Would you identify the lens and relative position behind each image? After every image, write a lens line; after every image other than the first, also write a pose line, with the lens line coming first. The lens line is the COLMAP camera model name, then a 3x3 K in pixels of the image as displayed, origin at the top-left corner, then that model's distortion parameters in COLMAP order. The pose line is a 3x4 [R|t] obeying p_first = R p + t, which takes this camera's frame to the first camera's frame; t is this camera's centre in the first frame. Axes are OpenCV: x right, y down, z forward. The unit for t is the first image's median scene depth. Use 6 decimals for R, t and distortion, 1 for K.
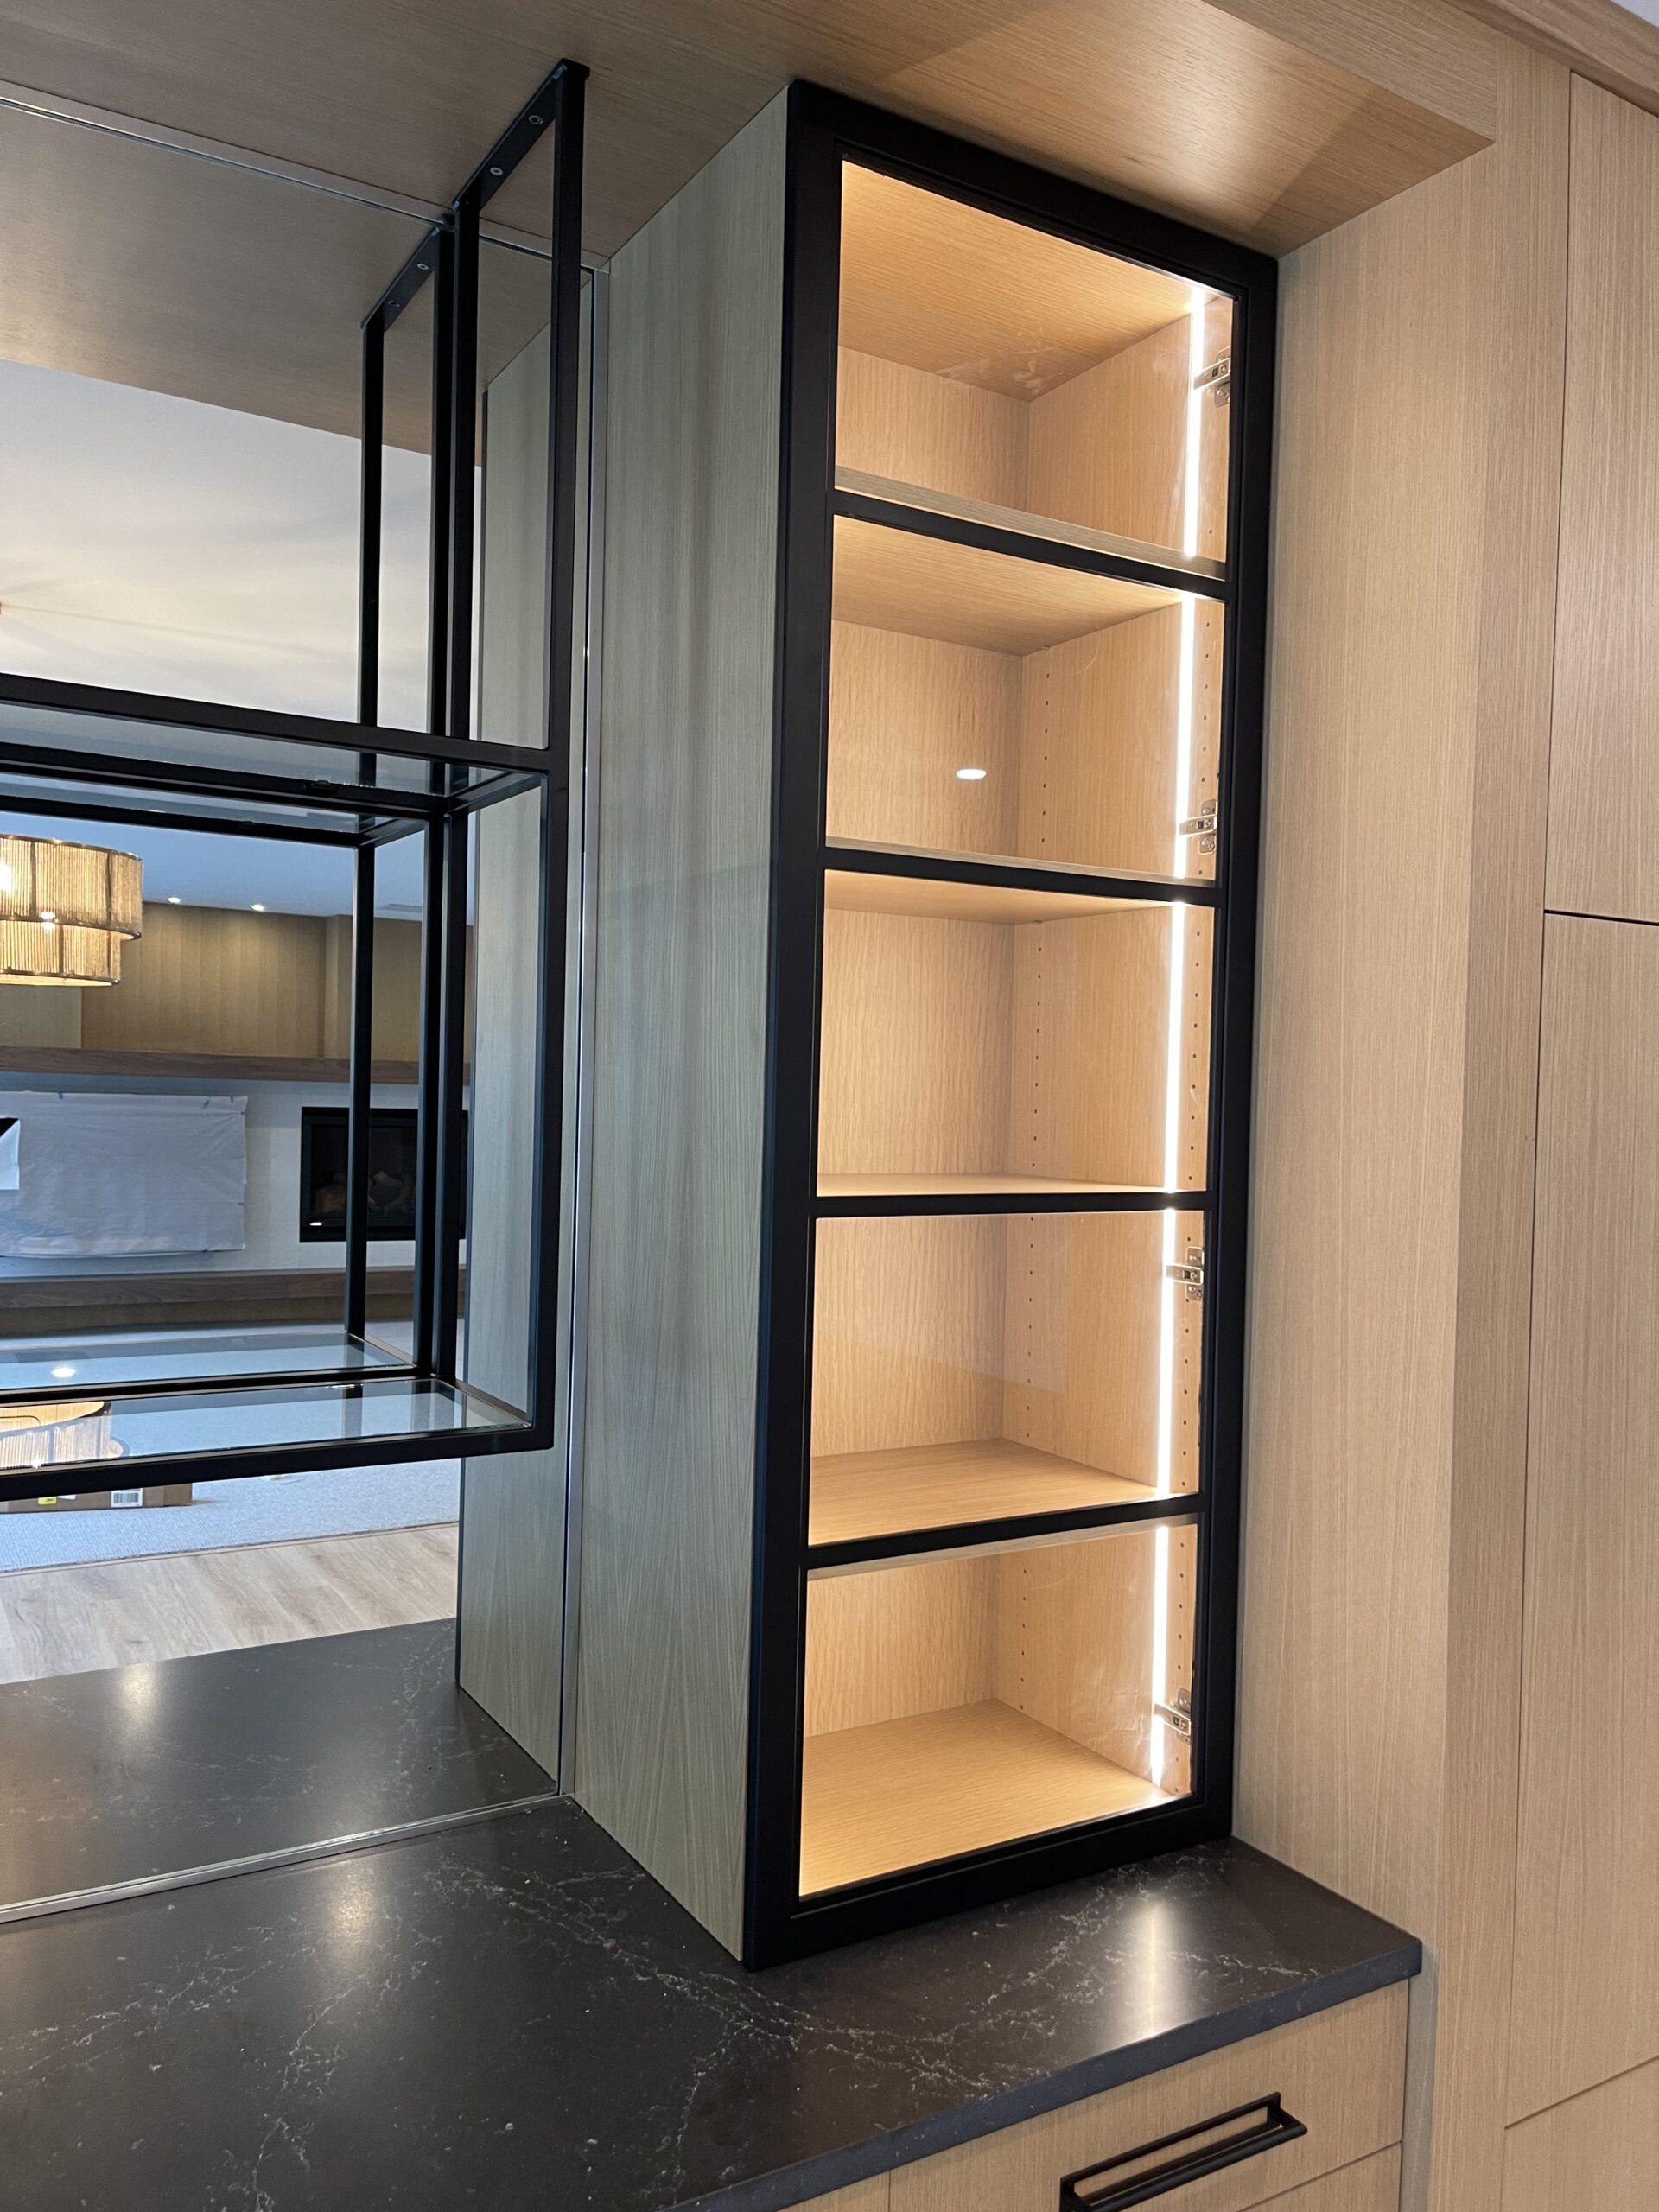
lens RADIAL K [[1682.8, 0, 879.9], [0, 1682.8, 1117.4], [0, 0, 1]] dist [0.054076, -0.078778]
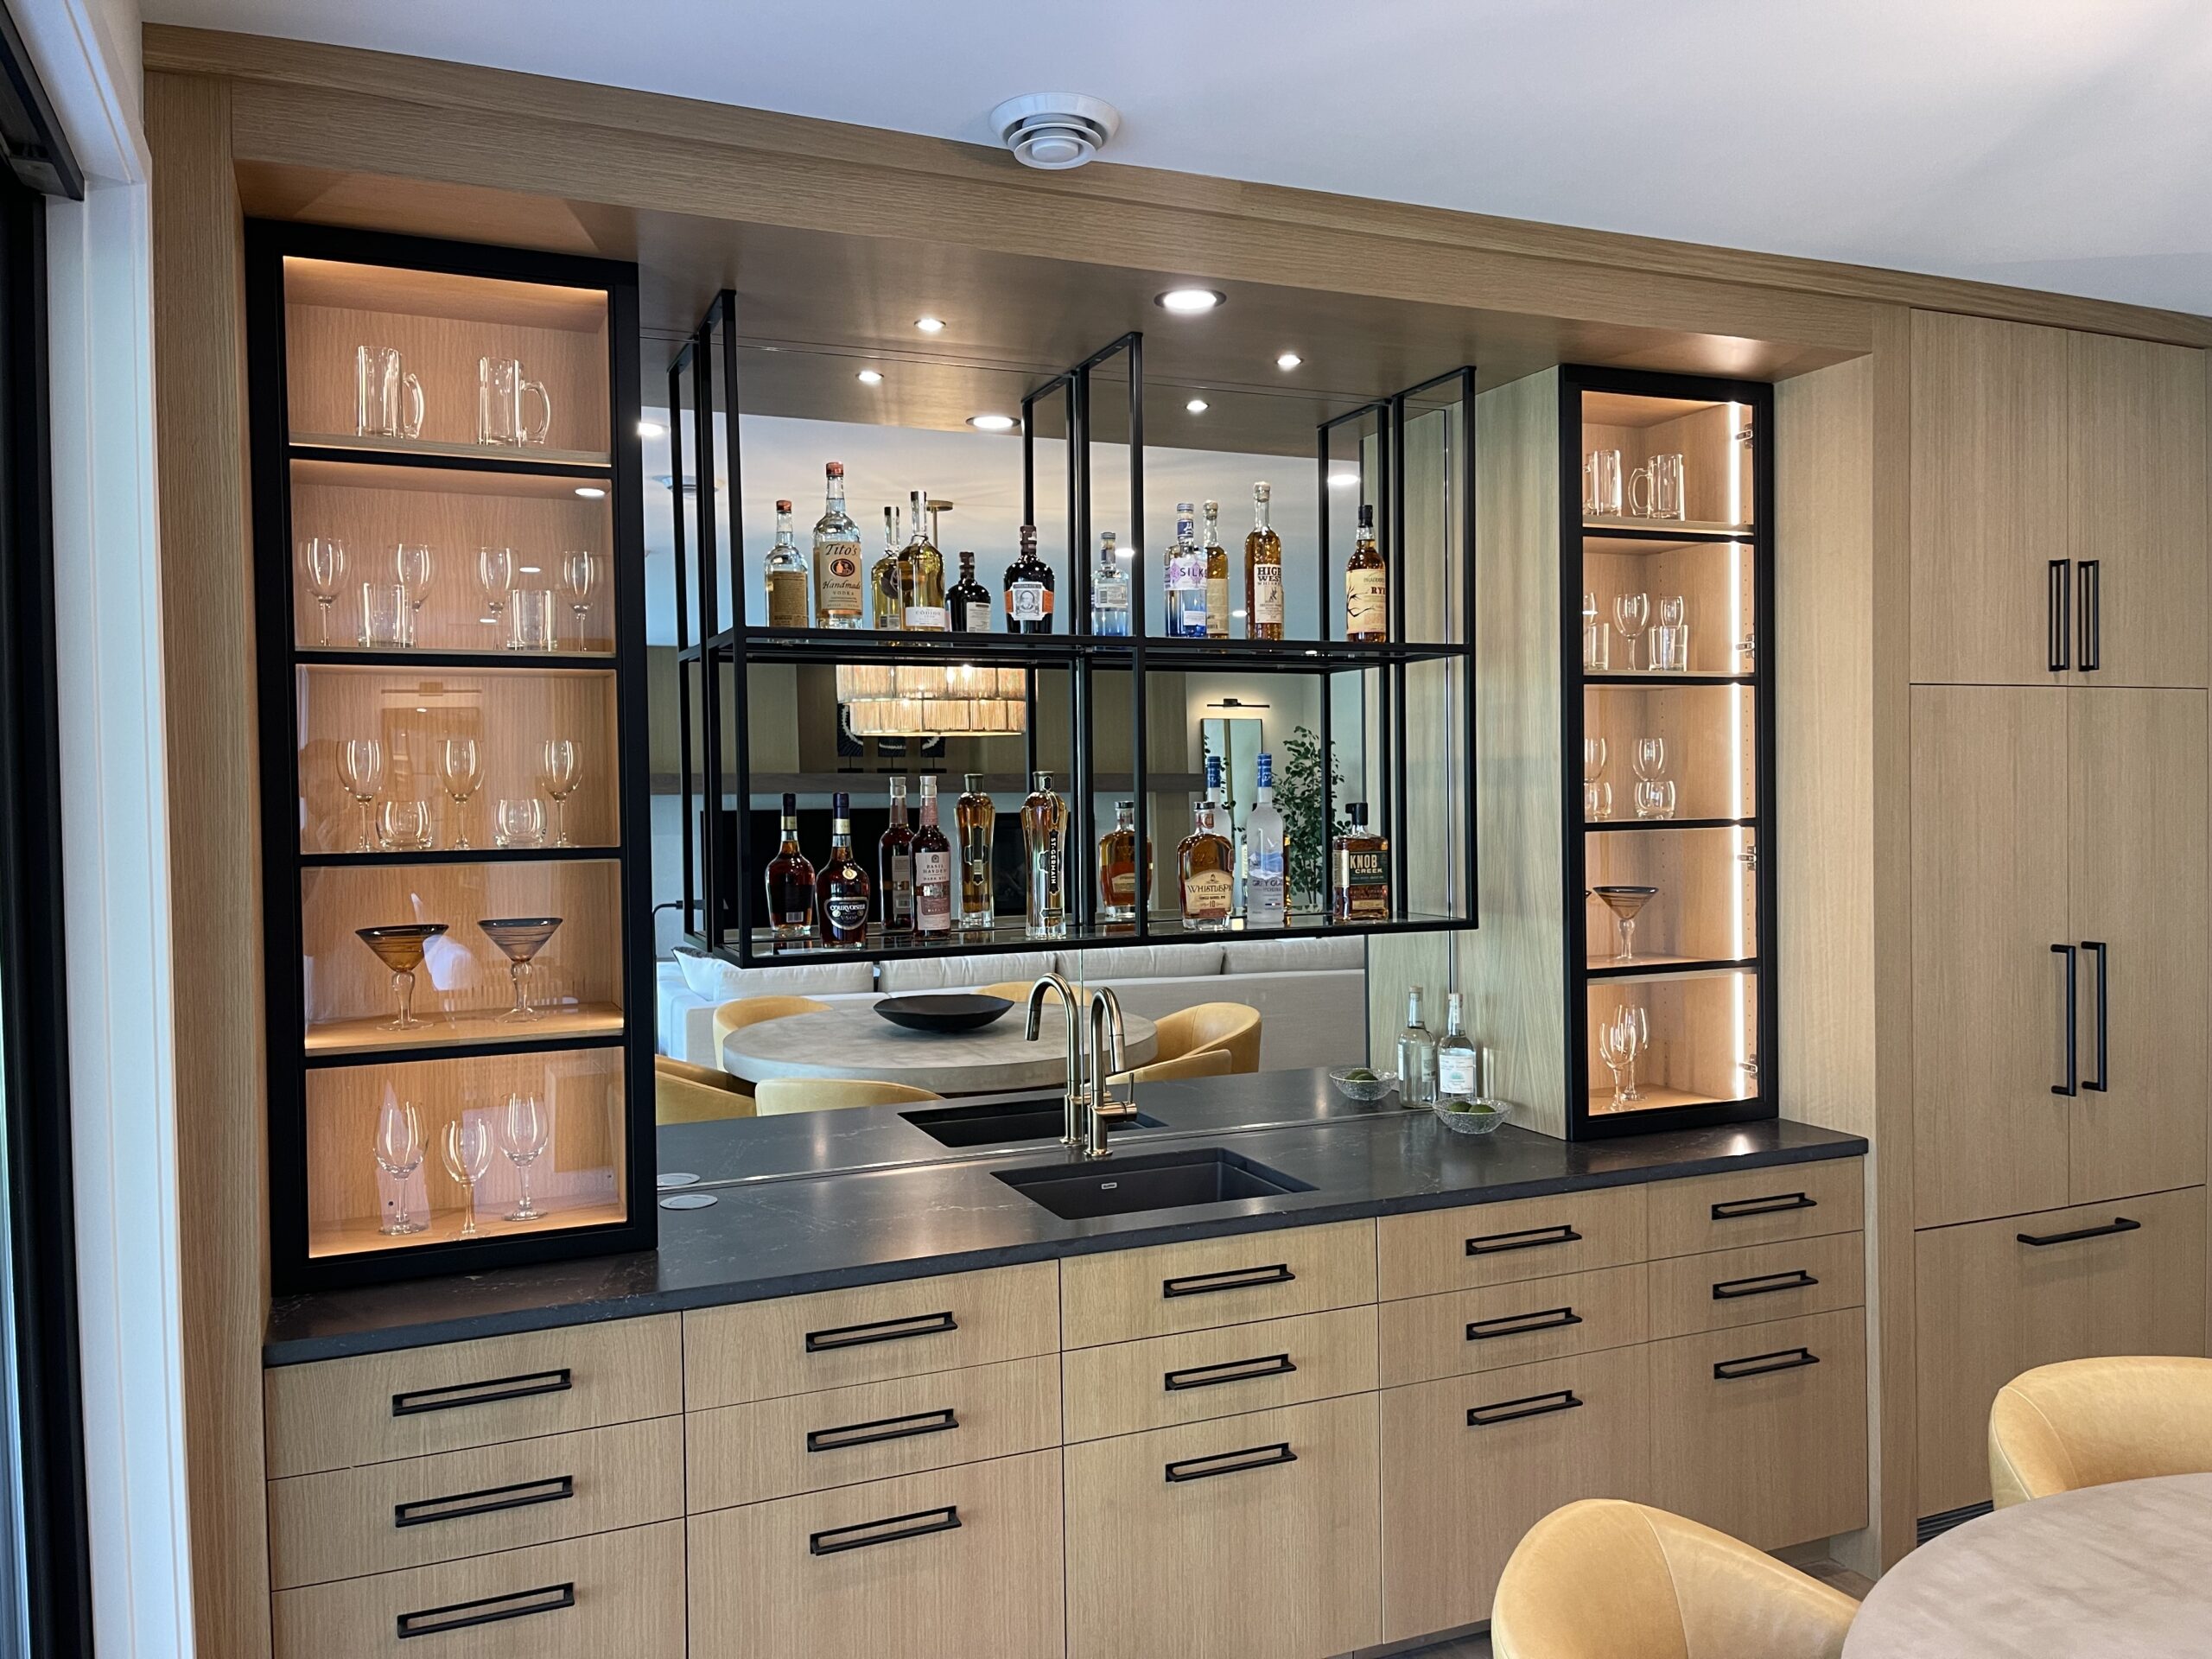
lens RADIAL K [[1682.8, 0, 1122.1], [0, 1682.8, 829.6], [0, 0, 1]] dist [0.054076, -0.078778]
pose [[0.988374, -0.038830, -0.147001, -0.299007], [0.040041, 0.999184, 0.005283, 0.016260], [0.146676, -0.011107, 0.989122, -1.304117]]
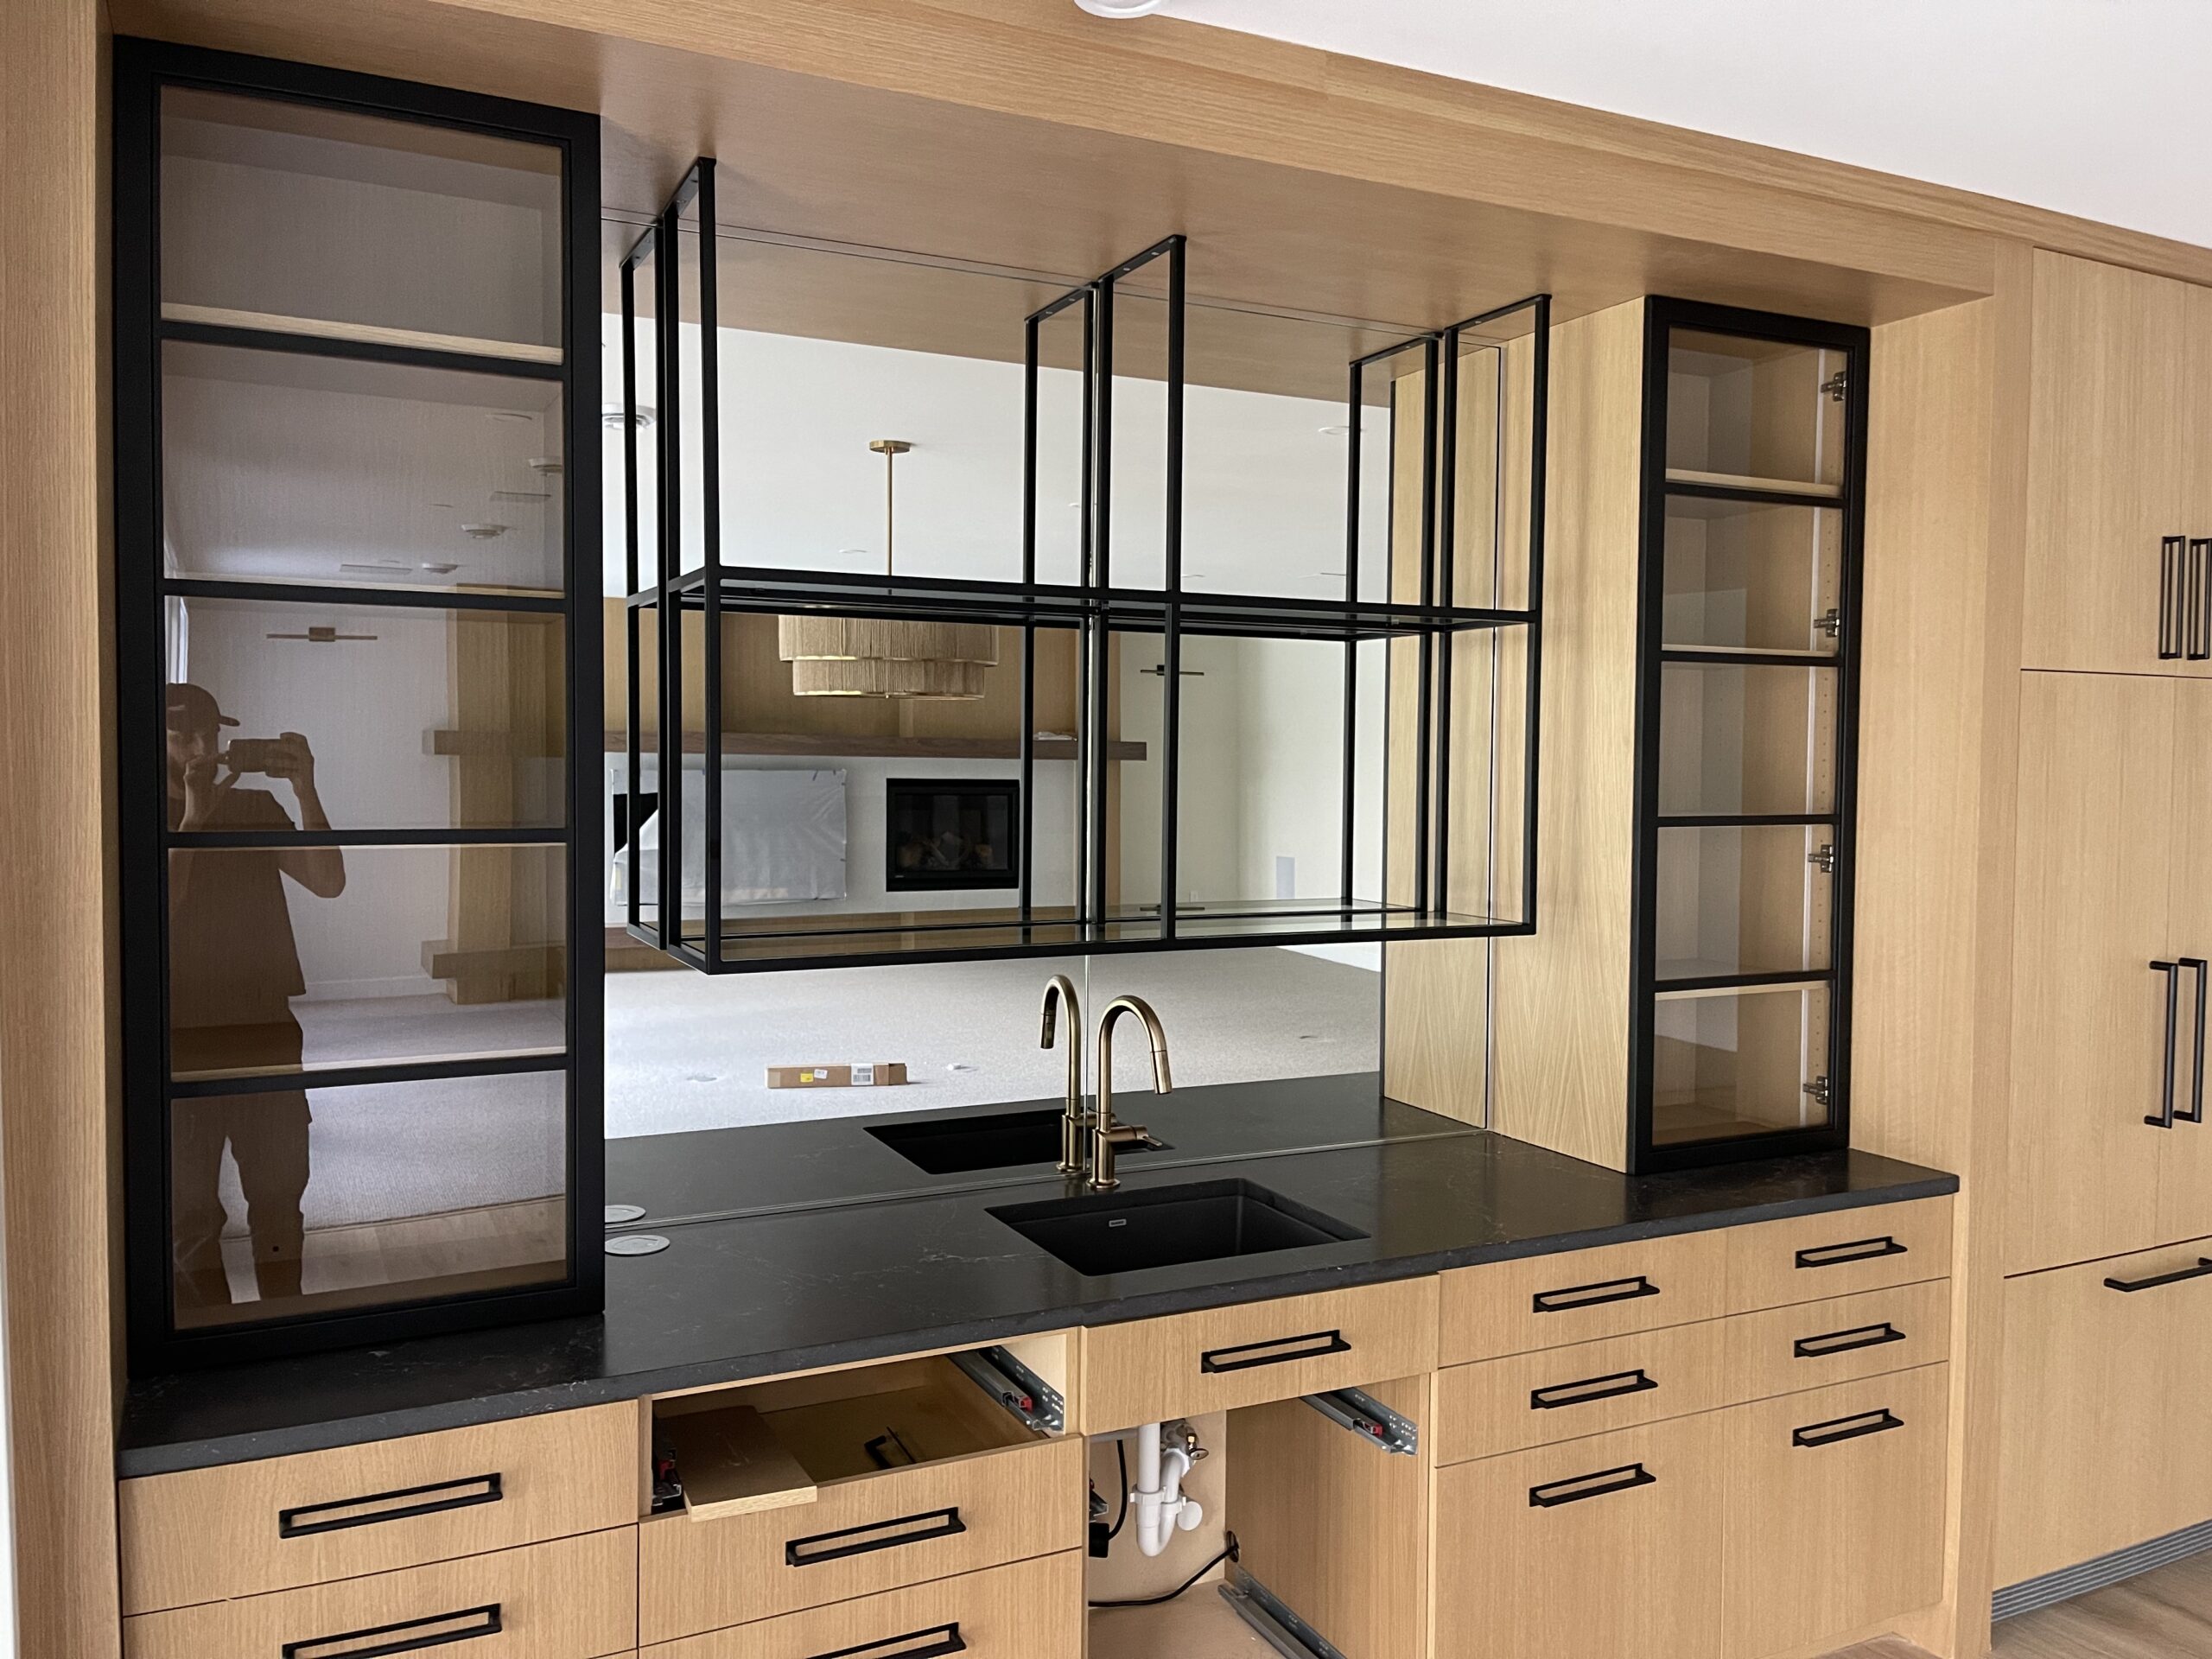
lens RADIAL K [[1682.8, 0, 1101.7], [0, 1682.8, 823.2], [0, 0, 1]] dist [0.054076, -0.078778]
pose [[0.994459, -0.015239, -0.104015, -0.456353], [0.017910, 0.999532, 0.024799, -0.008882], [0.103588, -0.026524, 0.994267, -1.053844]]
